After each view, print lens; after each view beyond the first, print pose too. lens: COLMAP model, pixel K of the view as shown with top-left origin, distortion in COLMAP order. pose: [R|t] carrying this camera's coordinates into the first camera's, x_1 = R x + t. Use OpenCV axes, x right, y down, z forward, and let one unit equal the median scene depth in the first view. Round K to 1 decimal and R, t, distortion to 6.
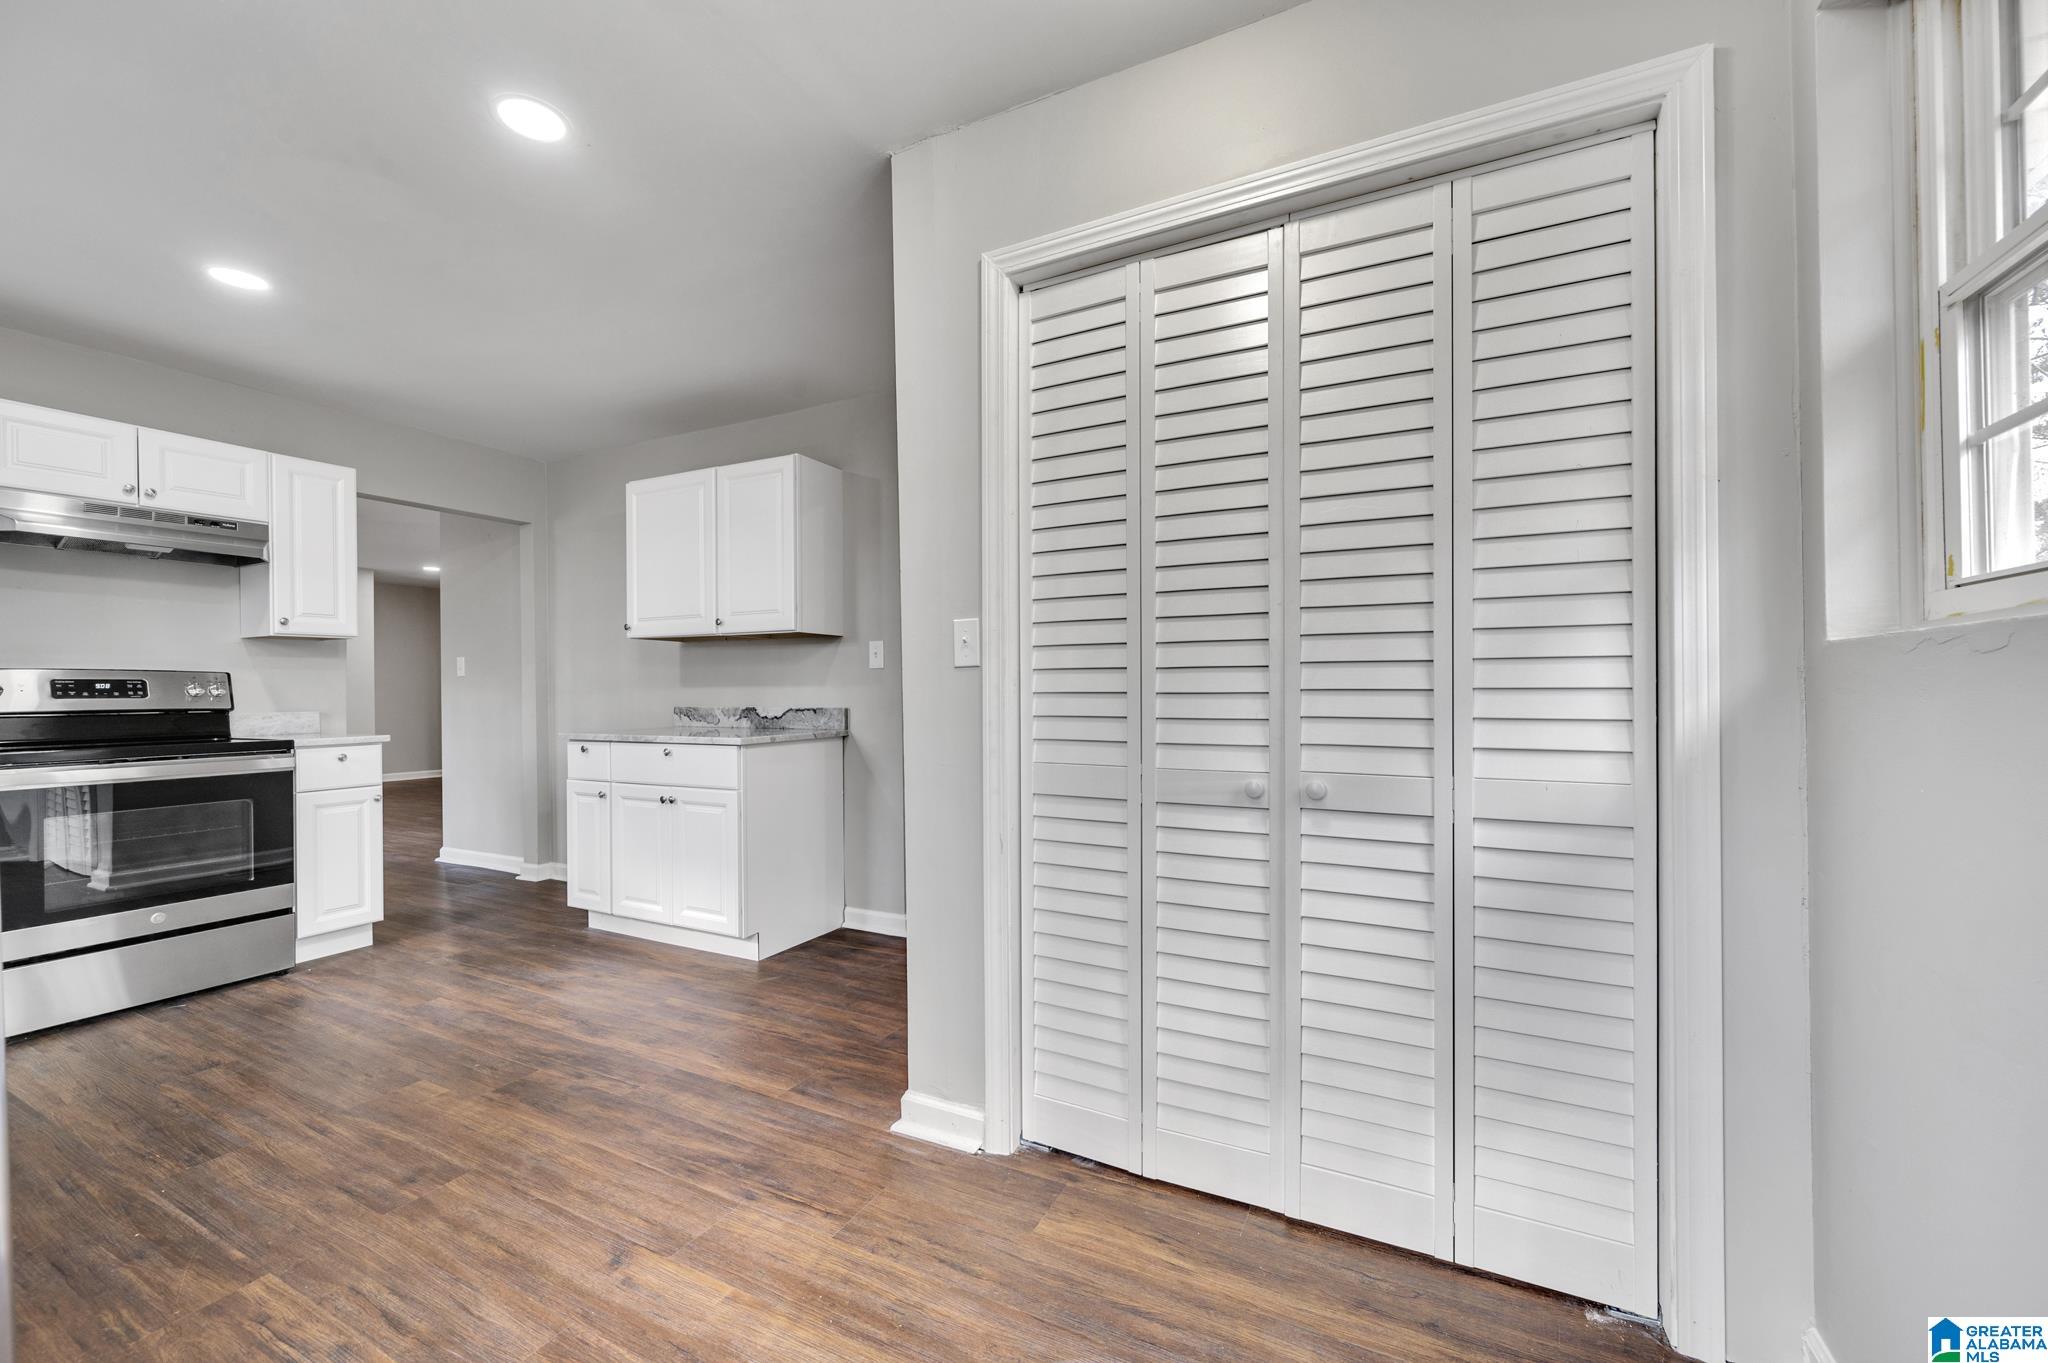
lens RADIAL K [[803.2, 0, 1024.9], [0, 803.2, 690.5], [0, 0, 1]] dist [0.000632, 0.000035]
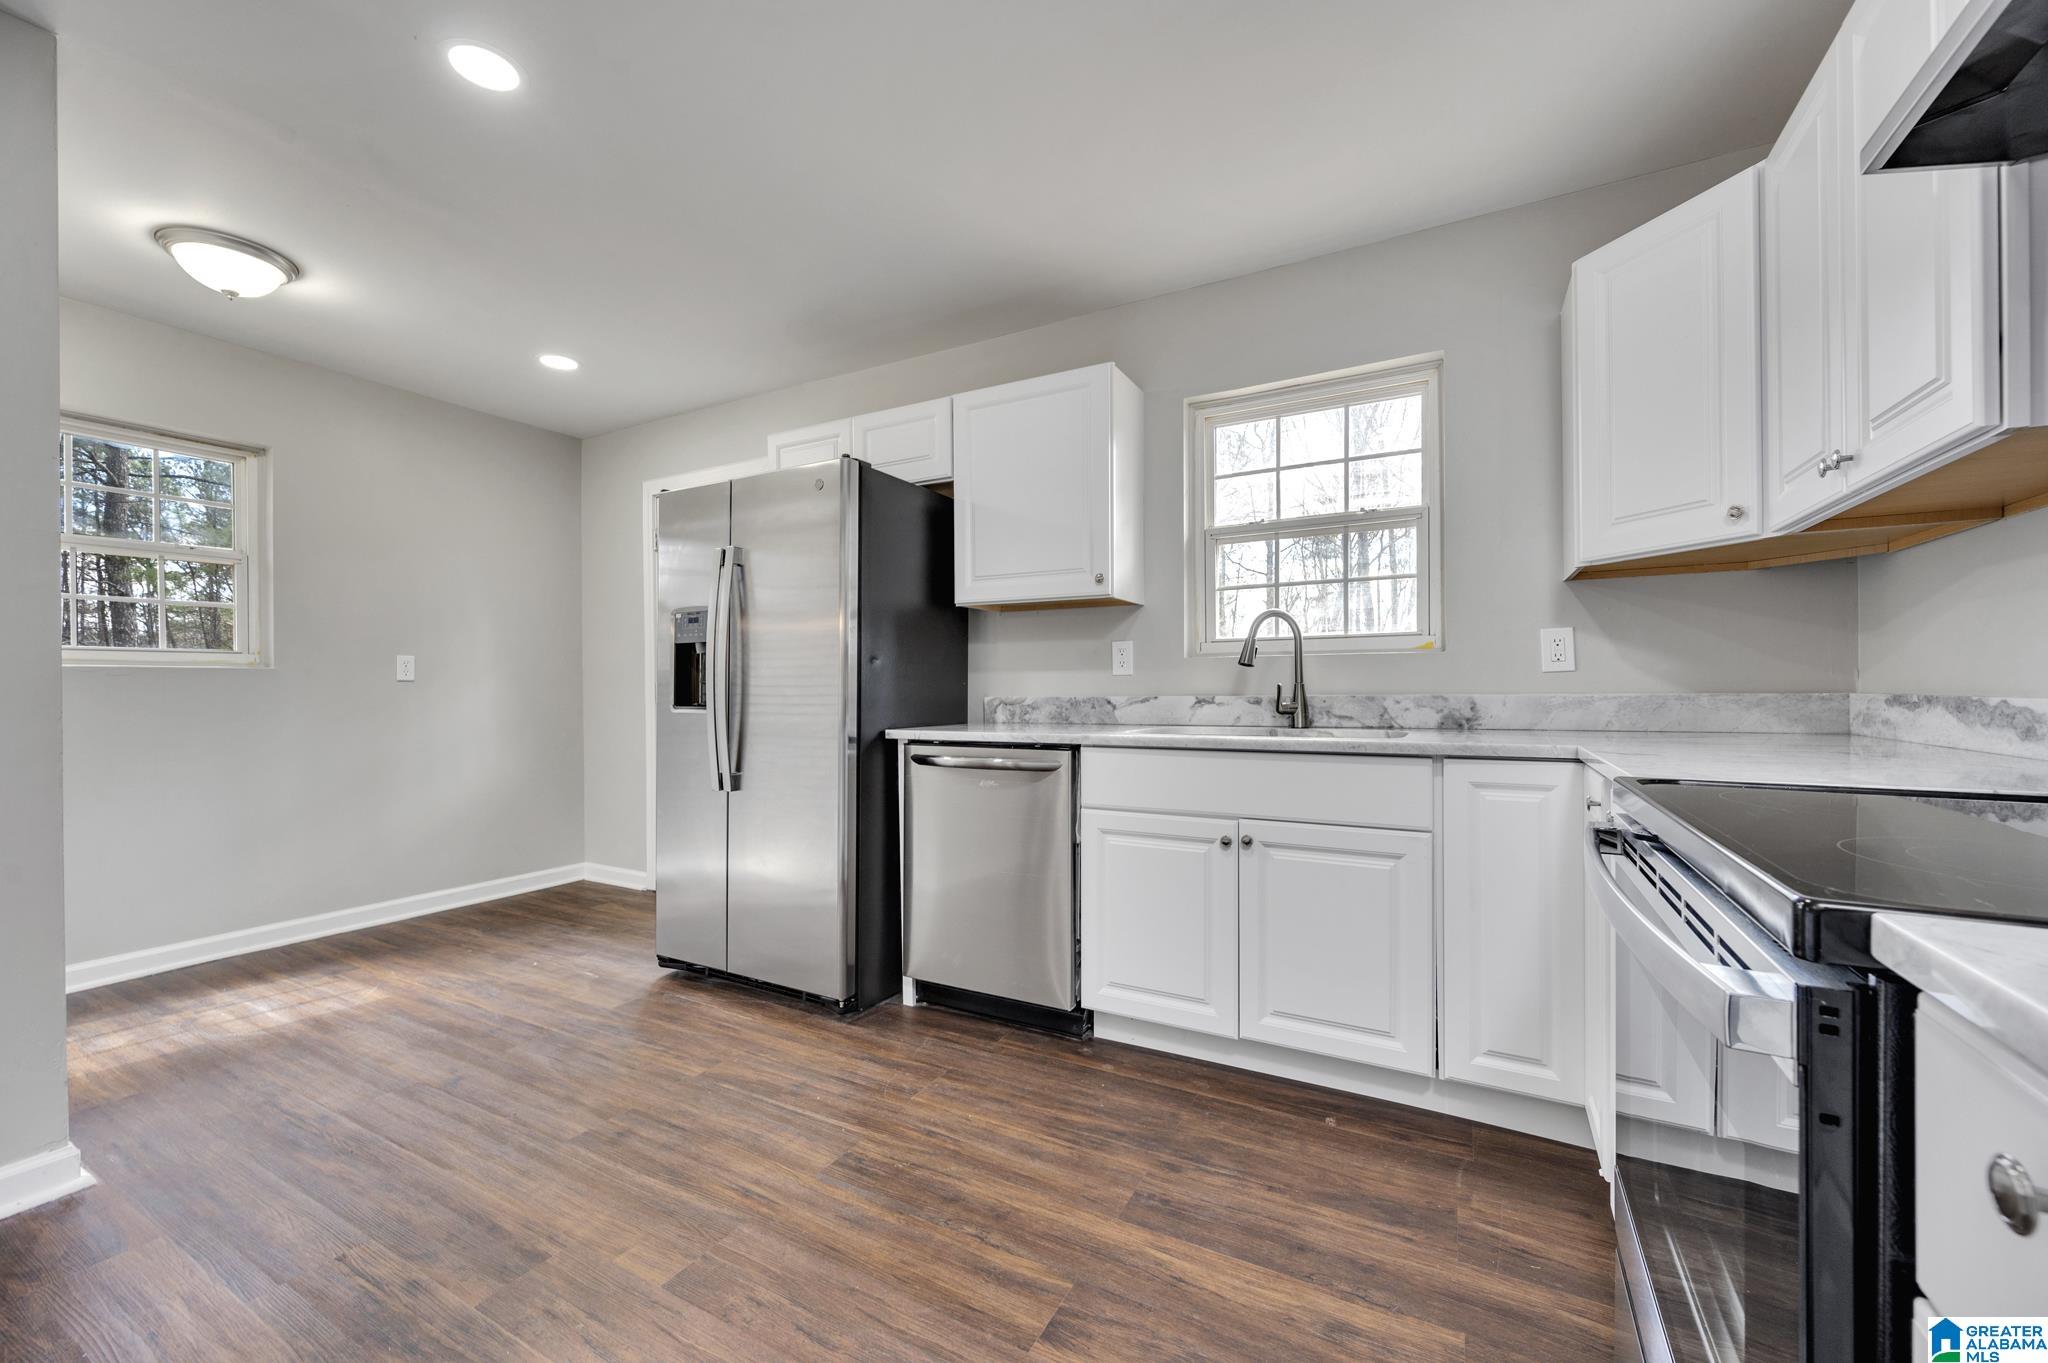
lens RADIAL K [[803.2, 0, 1024.9], [0, 803.2, 690.5], [0, 0, 1]] dist [0.000632, 0.000035]
pose [[-0.999395, 0.015223, 0.031283, -1.267653], [0.015279, 0.999882, 0.001546, 0.032664], [-0.031256, 0.002023, -0.999509, 1.932355]]
